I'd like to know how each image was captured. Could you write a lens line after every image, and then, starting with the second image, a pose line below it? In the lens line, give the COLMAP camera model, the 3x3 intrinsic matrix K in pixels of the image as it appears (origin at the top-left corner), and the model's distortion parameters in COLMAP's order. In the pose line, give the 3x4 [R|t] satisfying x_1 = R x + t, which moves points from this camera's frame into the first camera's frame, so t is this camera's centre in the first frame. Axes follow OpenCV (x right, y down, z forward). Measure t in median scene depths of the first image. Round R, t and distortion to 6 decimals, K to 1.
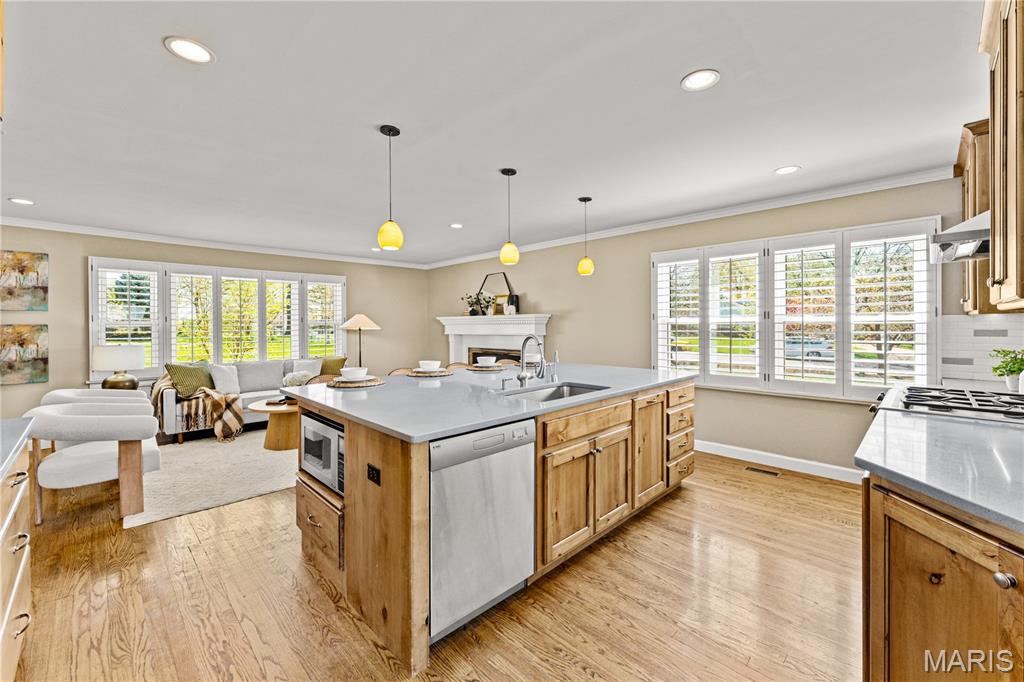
lens RADIAL K [[416.5, 0, 514.6], [0, 416.5, 328.2], [0, 0, 1]] dist [-0.003228, 0.000365]
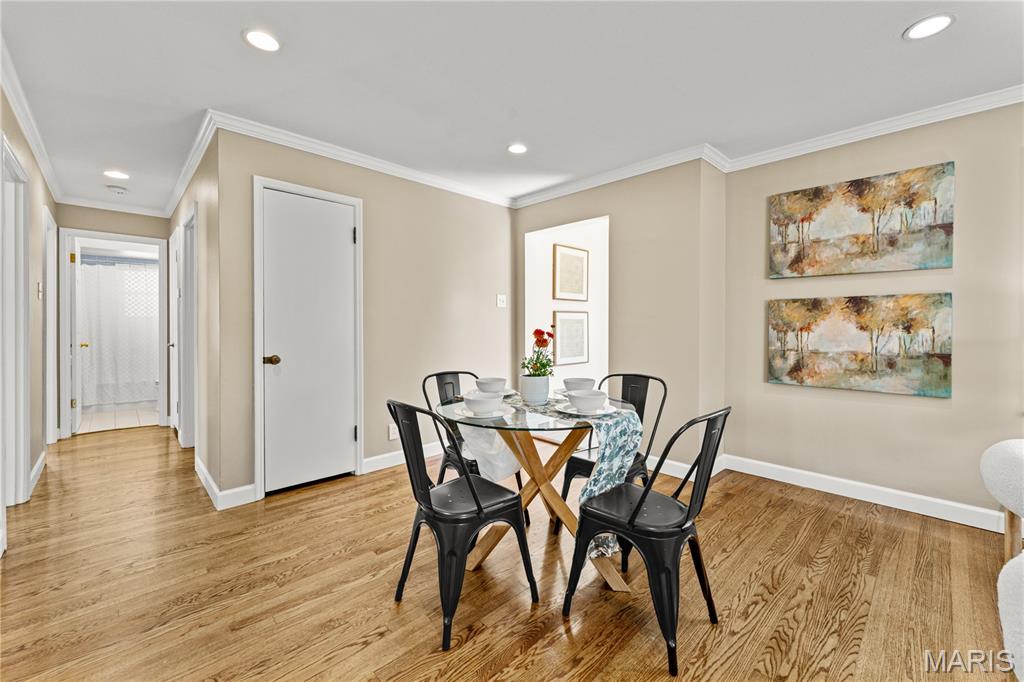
lens RADIAL K [[416.5, 0, 505.3], [0, 416.5, 326.7], [0, 0, 1]] dist [-0.003228, 0.000365]
pose [[-0.026240, 0.005443, -0.999641, -0.546361], [-0.009981, 0.999934, 0.005706, 0.036780], [0.999606, 0.010128, -0.026184, 0.415925]]
